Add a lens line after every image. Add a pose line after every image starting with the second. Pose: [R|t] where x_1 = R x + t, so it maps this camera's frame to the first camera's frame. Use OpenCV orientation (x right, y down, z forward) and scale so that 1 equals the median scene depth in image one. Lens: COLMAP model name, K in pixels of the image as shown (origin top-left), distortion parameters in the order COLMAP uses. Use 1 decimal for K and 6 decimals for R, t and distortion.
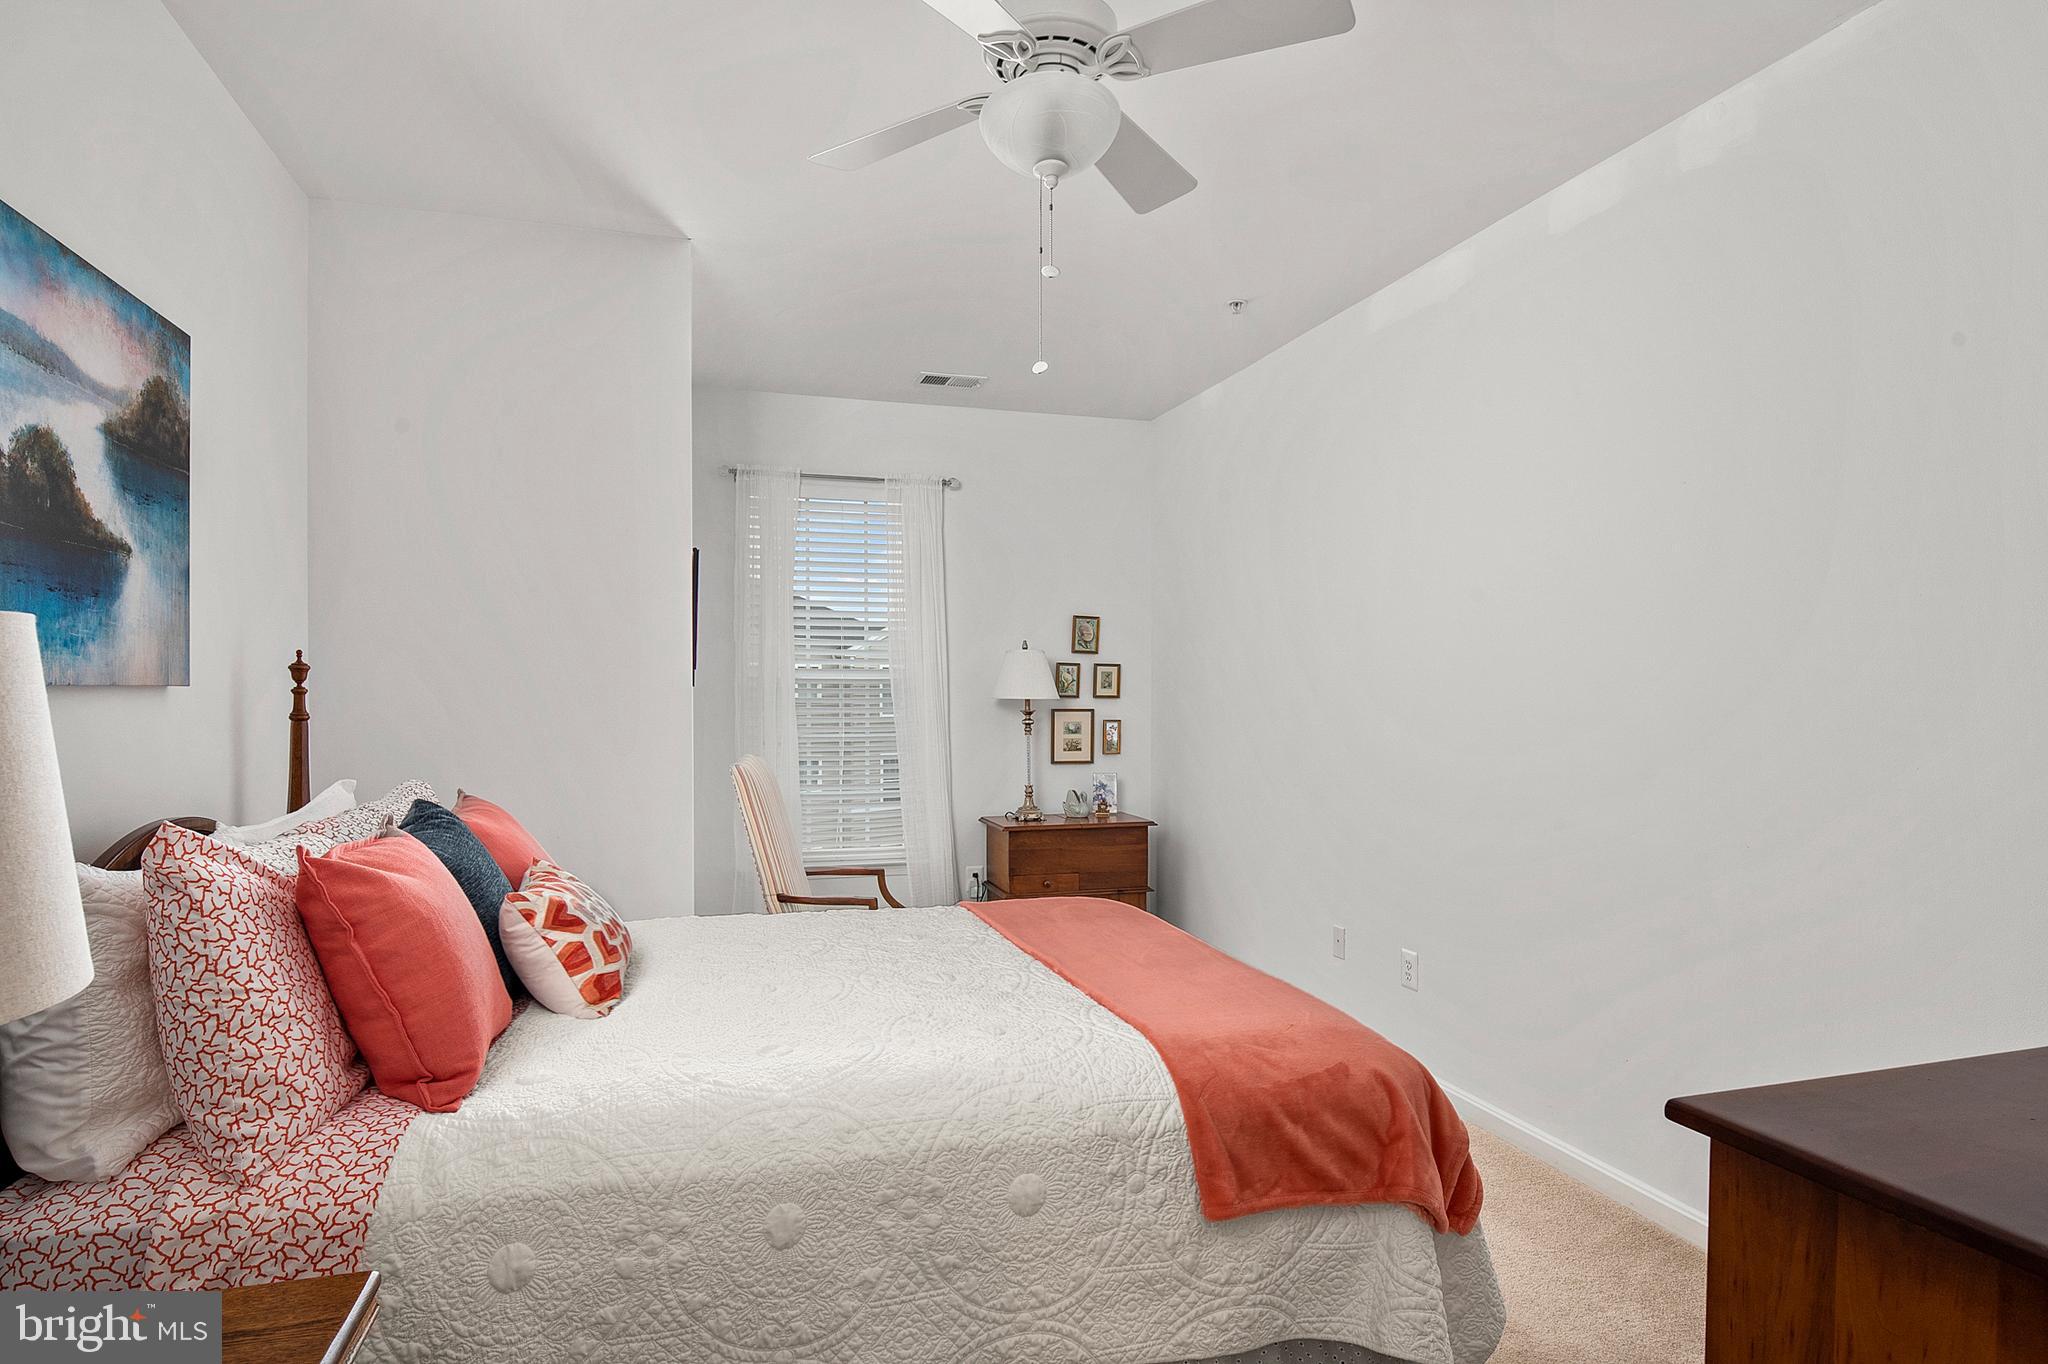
lens RADIAL K [[1115.2, 0, 1024.0], [0, 1115.2, 682.0], [0, 0, 1]] dist [-0.004320, -0.000638]
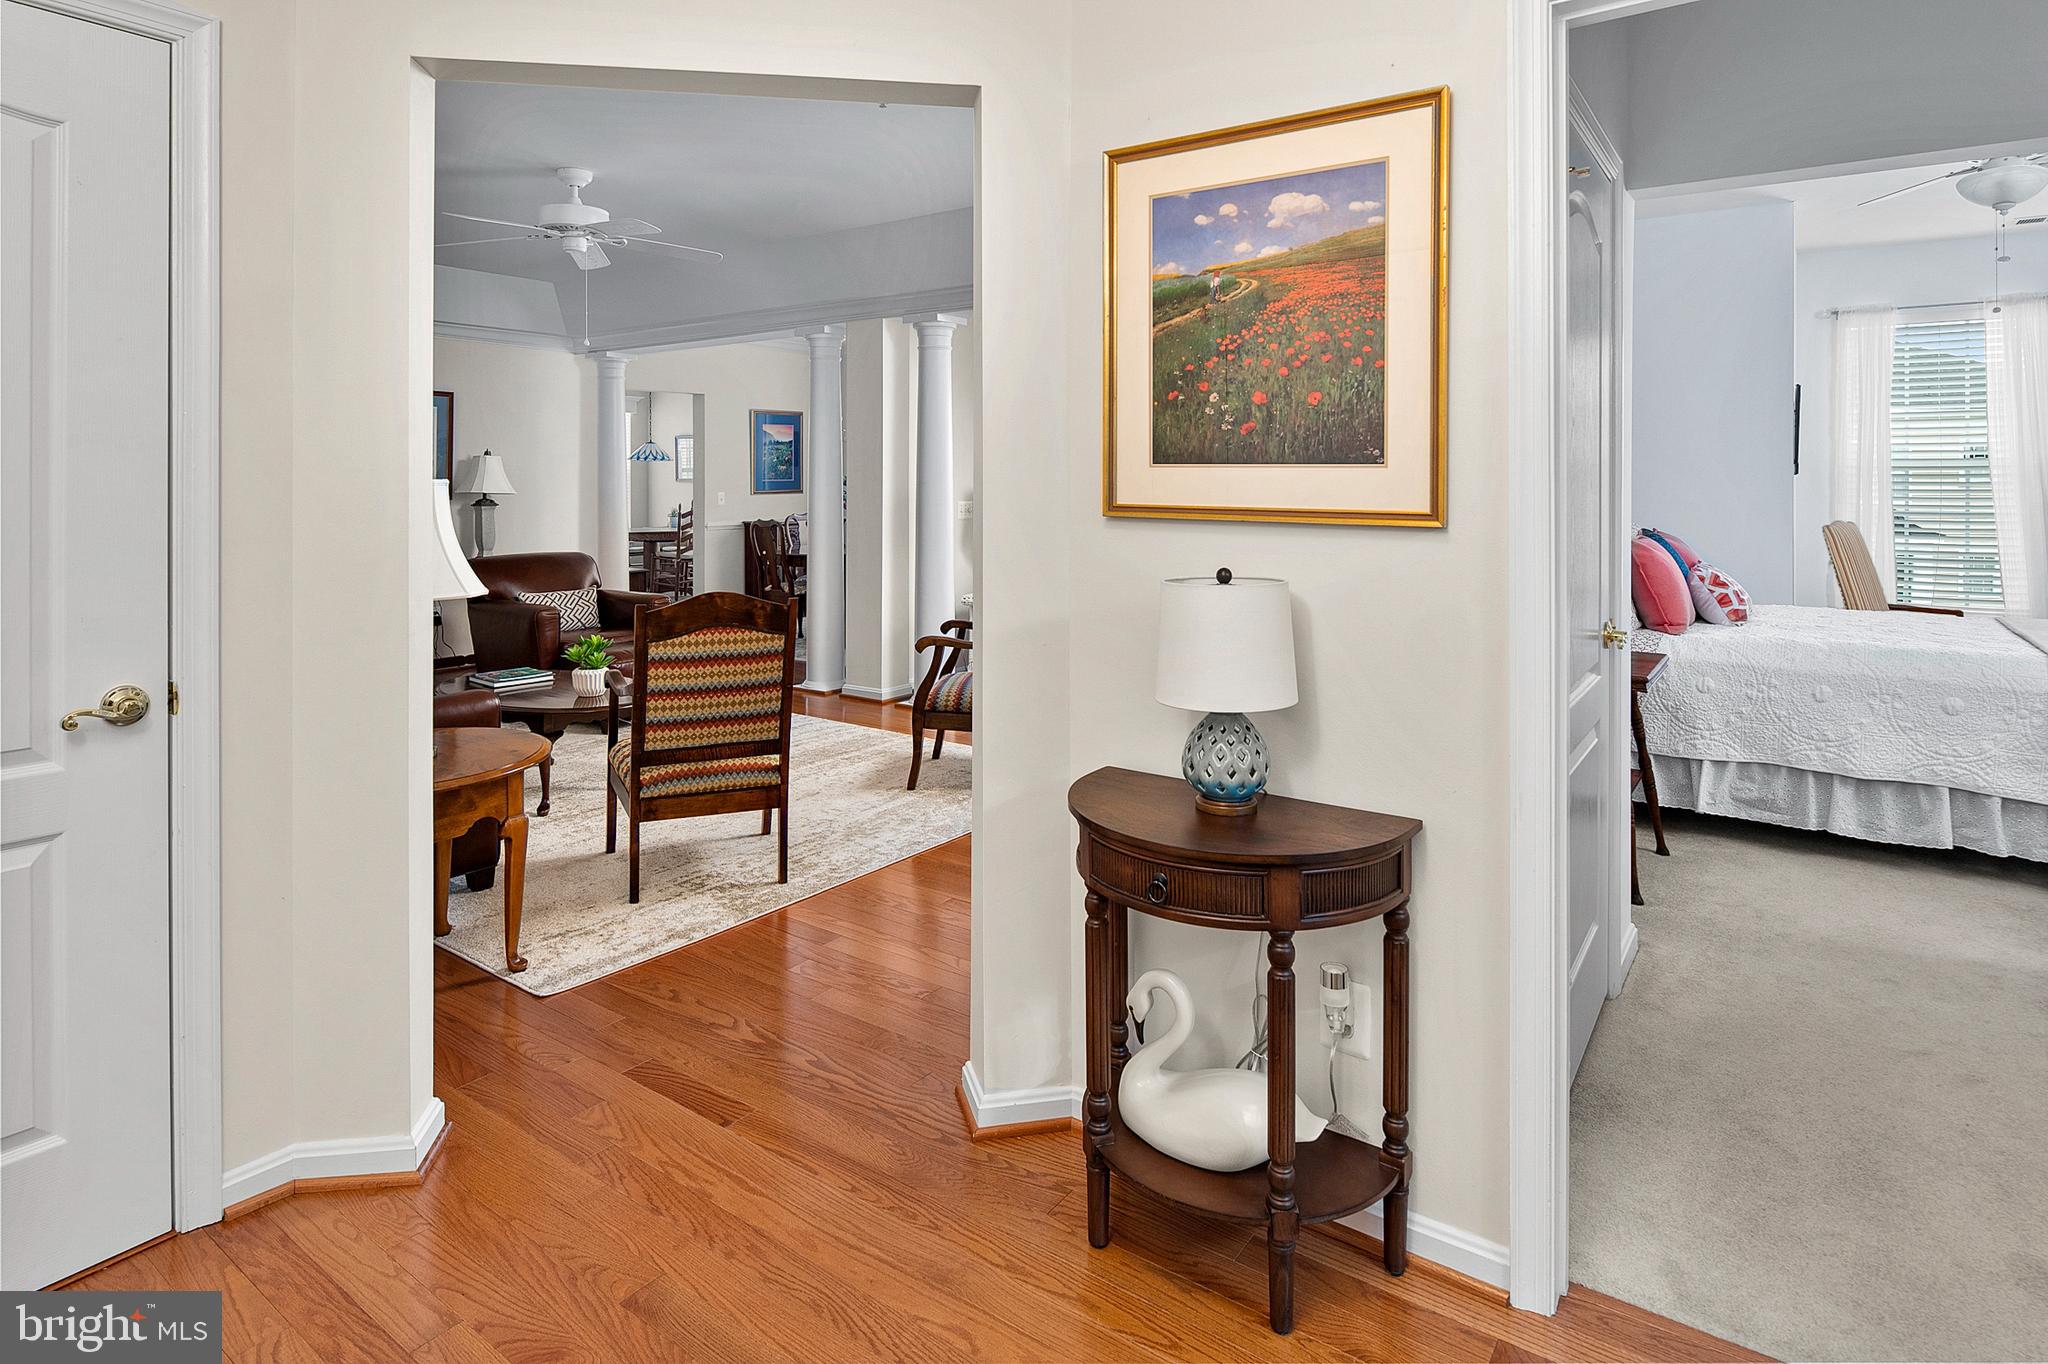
lens RADIAL K [[1116.2, 0, 1020.8], [0, 1116.2, 485.3], [0, 0, 1]] dist [-0.002454, -0.001298]
pose [[0.614638, 0.003037, -0.788803, 0.502898], [0.000875, 0.999989, 0.004532, 0.003699], [0.788809, -0.003475, 0.614629, -1.512452]]
